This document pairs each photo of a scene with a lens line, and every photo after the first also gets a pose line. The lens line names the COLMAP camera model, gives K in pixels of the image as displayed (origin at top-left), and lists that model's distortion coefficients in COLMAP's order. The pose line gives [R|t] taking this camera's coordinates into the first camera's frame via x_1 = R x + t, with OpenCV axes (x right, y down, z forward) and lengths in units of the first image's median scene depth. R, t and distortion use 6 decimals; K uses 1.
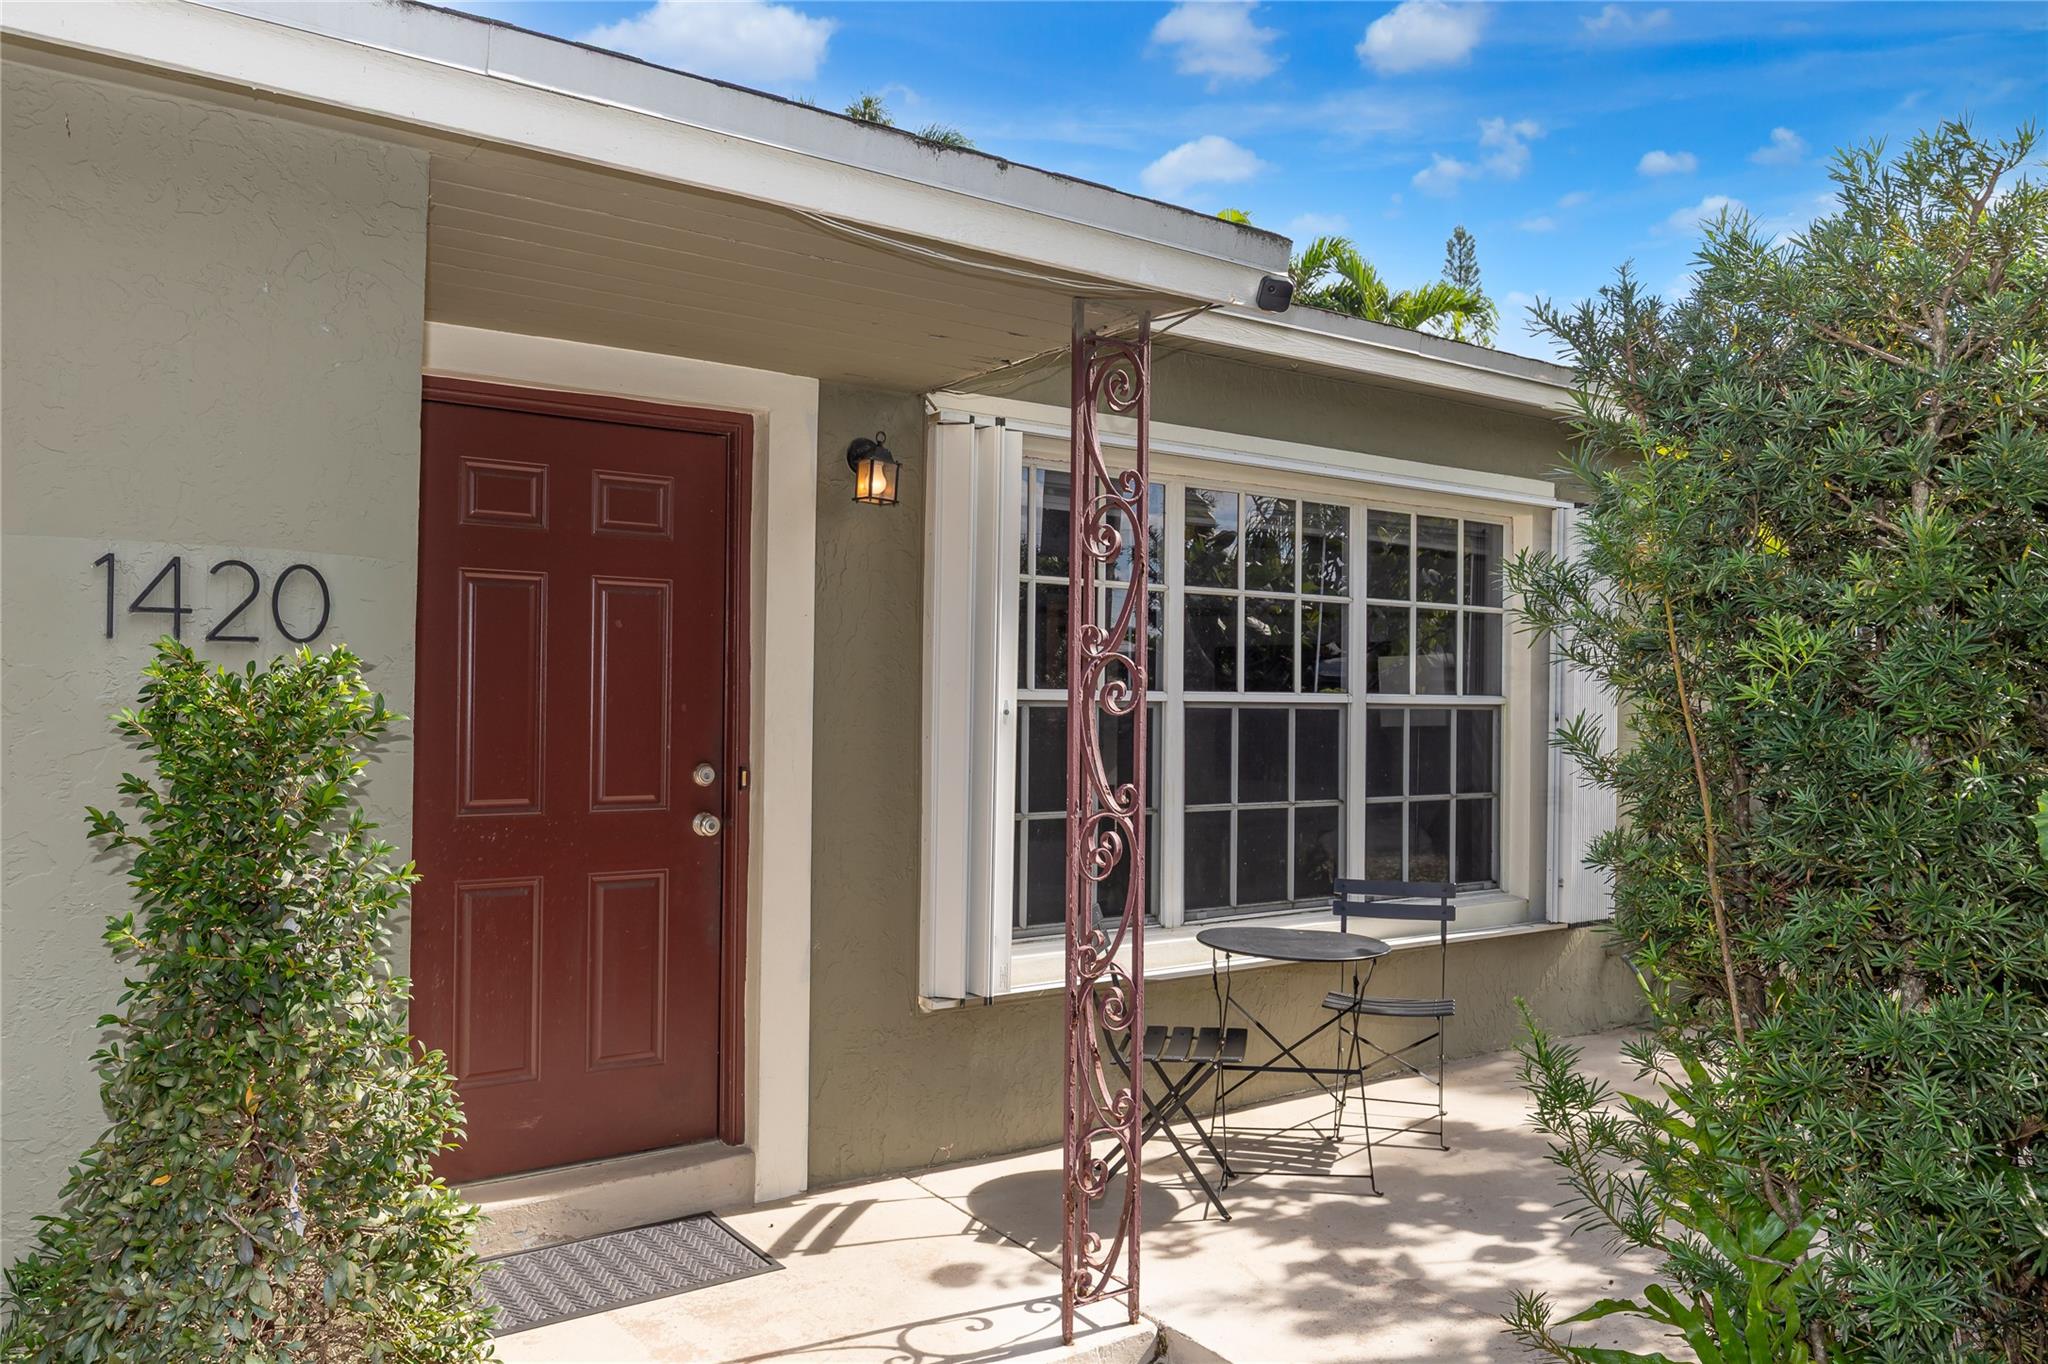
lens RADIAL K [[1503.5, 0, 1024.0], [0, 1503.5, 682.0], [0, 0, 1]] dist [-0.005532, -0.000760]
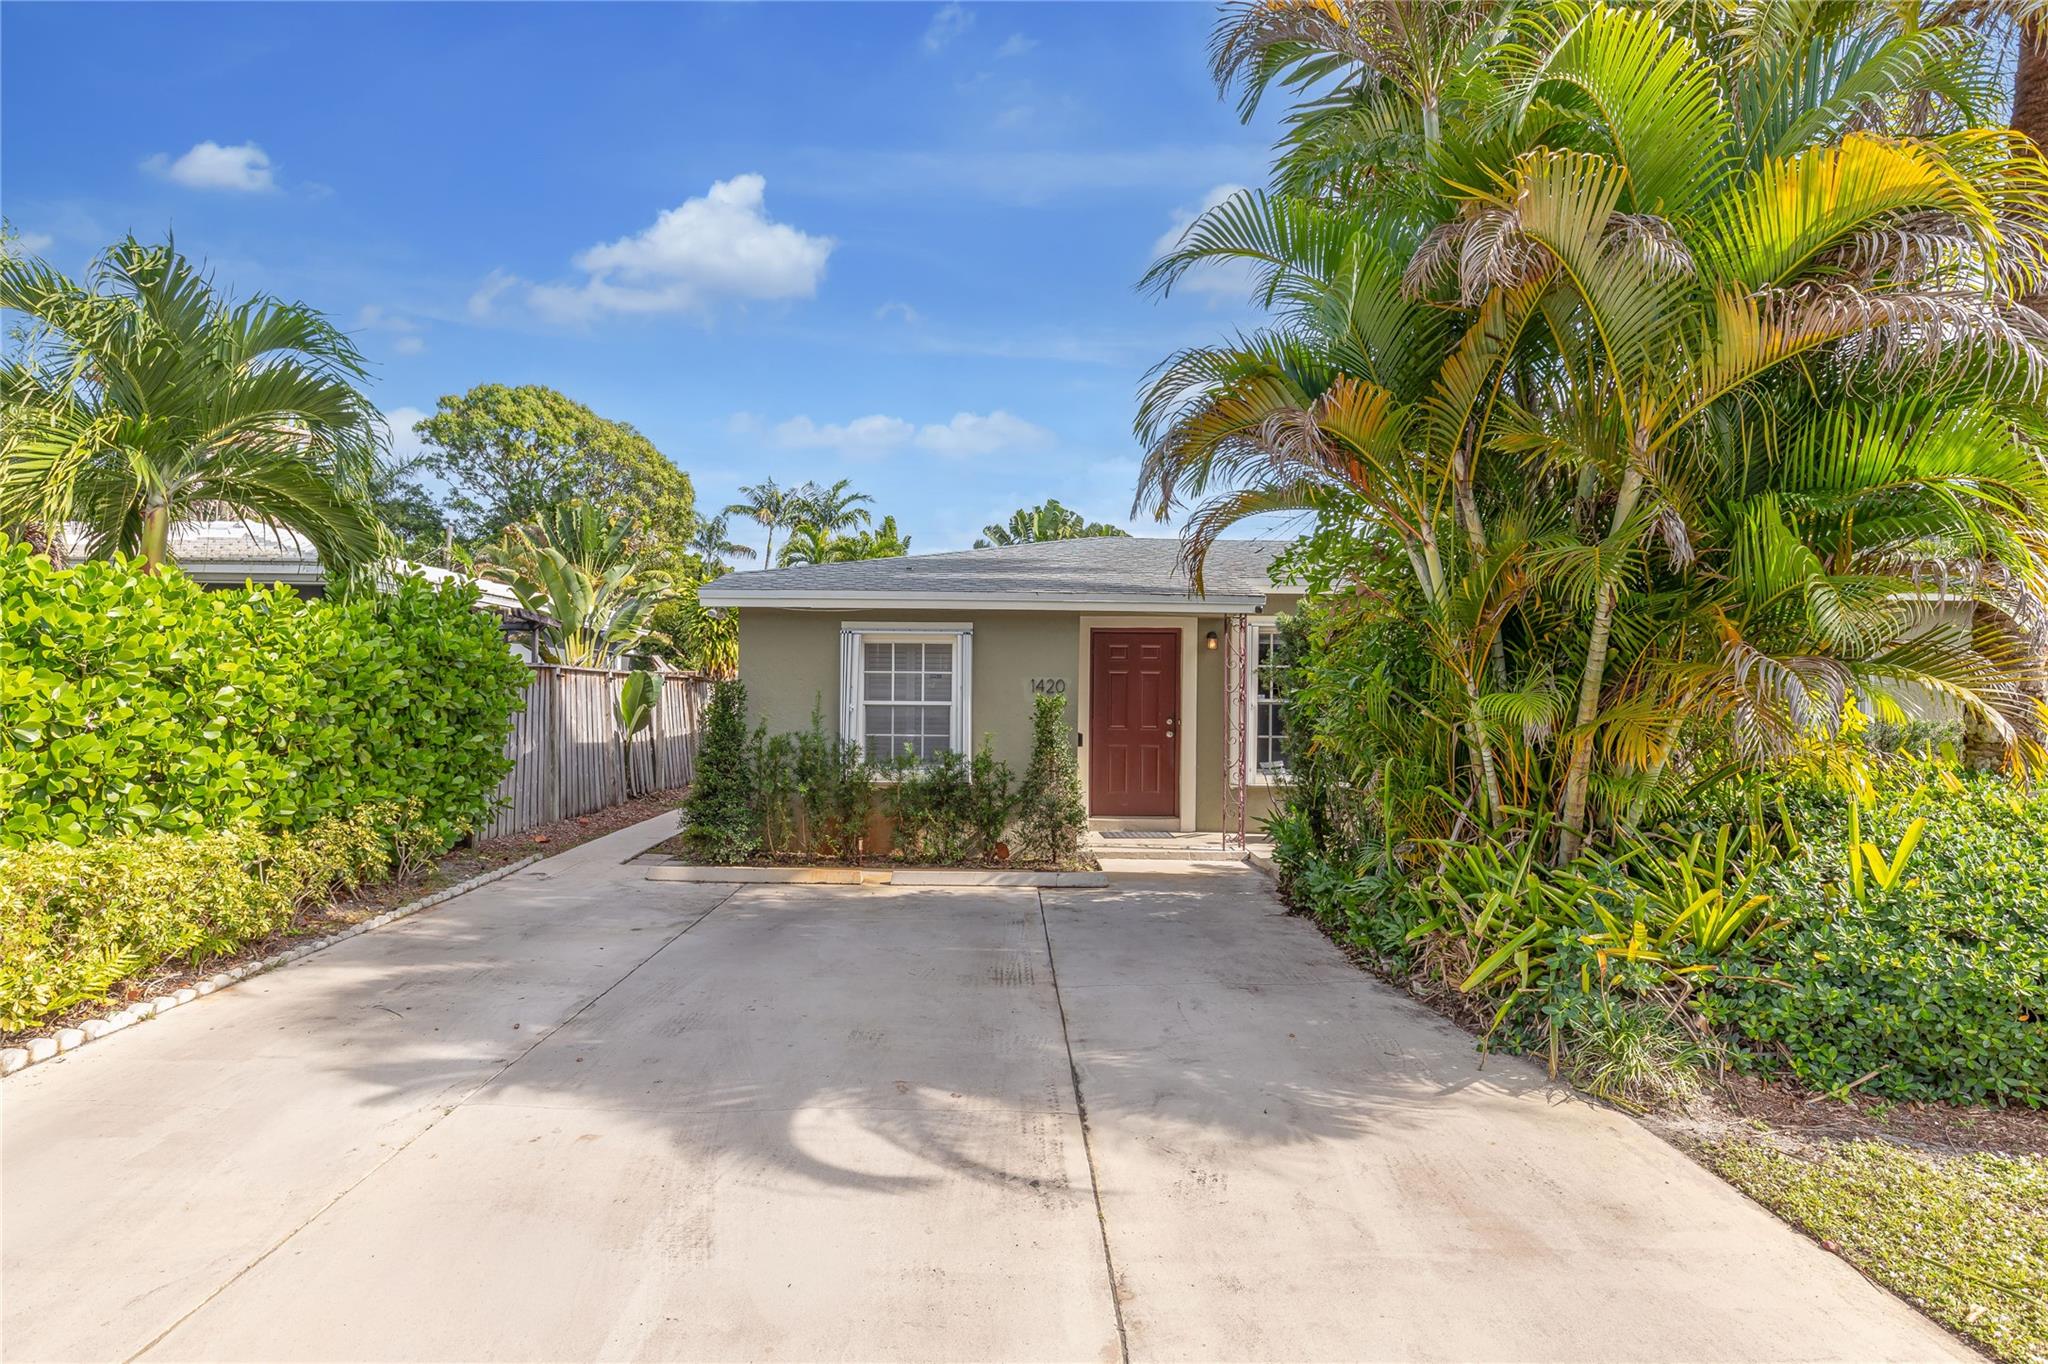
lens RADIAL K [[1045.5, 0, 1023.9], [0, 1045.5, 700.5], [0, 0, 1]] dist [-0.002943, 0.000193]
pose [[0.832500, -0.002229, -0.554020, 0.984935], [0.006987, 0.999955, 0.006476, -0.012920], [0.553981, -0.009262, 0.832478, -1.475091]]
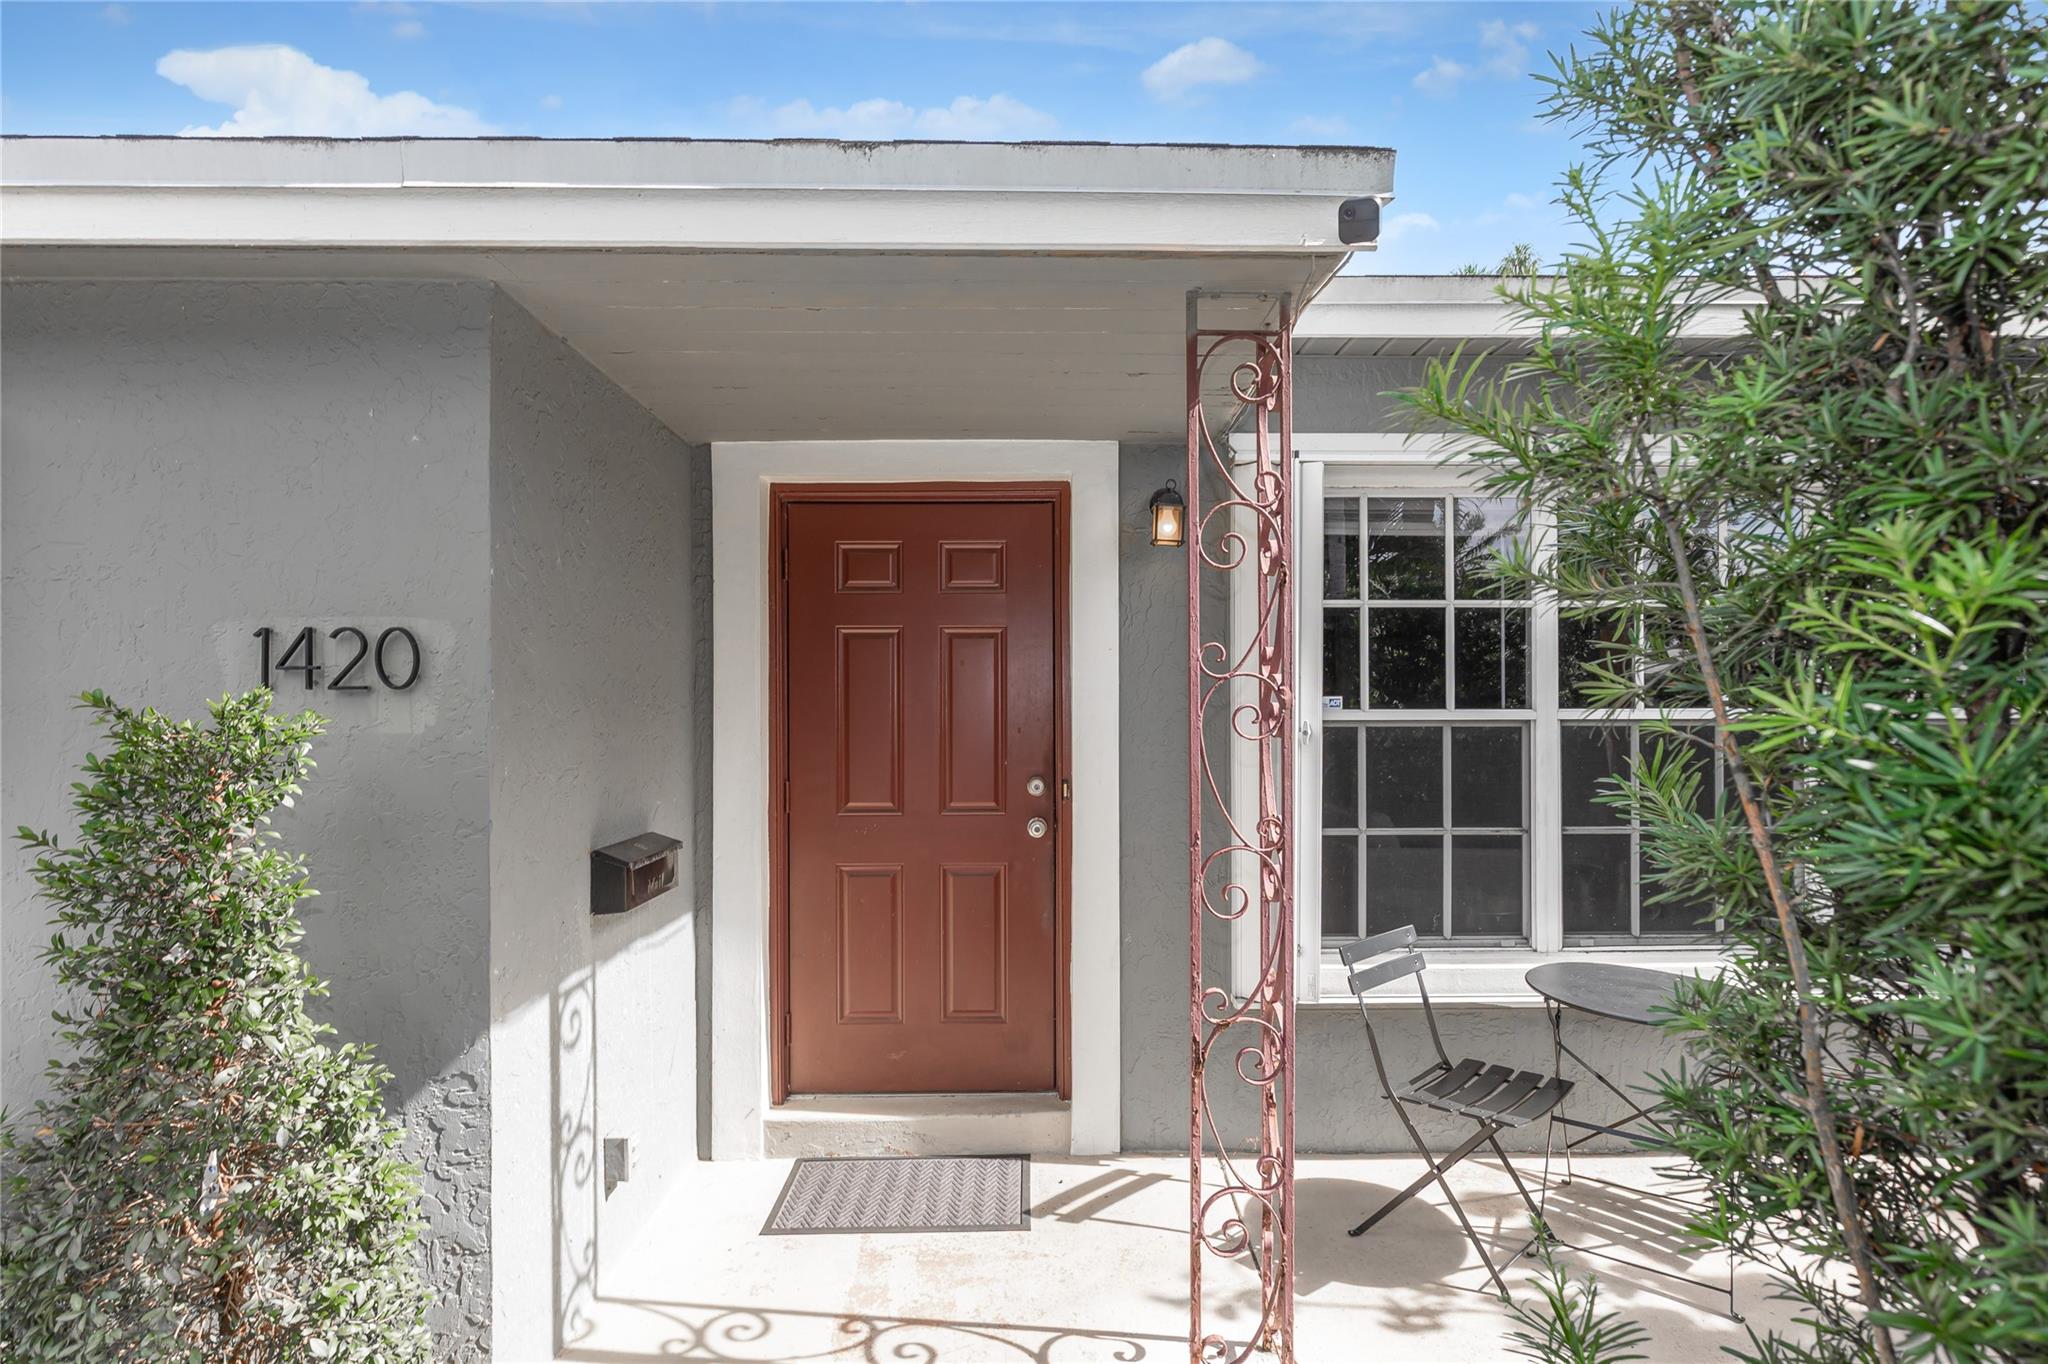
lens RADIAL K [[1011.3, 0, 1022.5], [0, 1011.3, 713.2], [0, 0, 1]] dist [0.000800, -0.000658]
pose [[0.820439, -0.018135, -0.571447, 0.246175], [0.021157, 0.999775, -0.001353, 0.004068], [0.571343, -0.010980, 0.820638, 0.337291]]
